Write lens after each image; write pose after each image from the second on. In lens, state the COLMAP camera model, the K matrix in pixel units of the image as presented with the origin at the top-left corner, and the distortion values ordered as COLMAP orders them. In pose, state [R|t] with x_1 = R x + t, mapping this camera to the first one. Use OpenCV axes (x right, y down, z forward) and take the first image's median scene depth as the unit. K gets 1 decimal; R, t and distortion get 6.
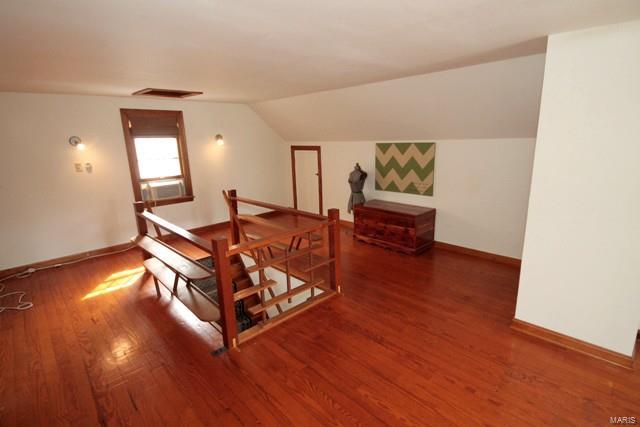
lens RADIAL K [[324.0, 0, 319.9], [0, 324.0, 211.8], [0, 0, 1]] dist [0.001872, 0.000059]
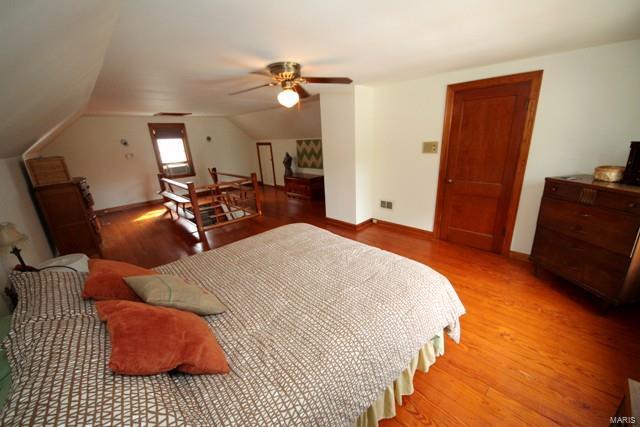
lens RADIAL K [[253.7, 0, 321.8], [0, 253.7, 214.7], [0, 0, 1]] dist [-0.000335, -0.000041]
pose [[0.999682, -0.020865, 0.014144, 0.290833], [0.019768, 0.997084, 0.073712, 0.095182], [-0.015641, -0.073409, 0.997179, -0.416283]]
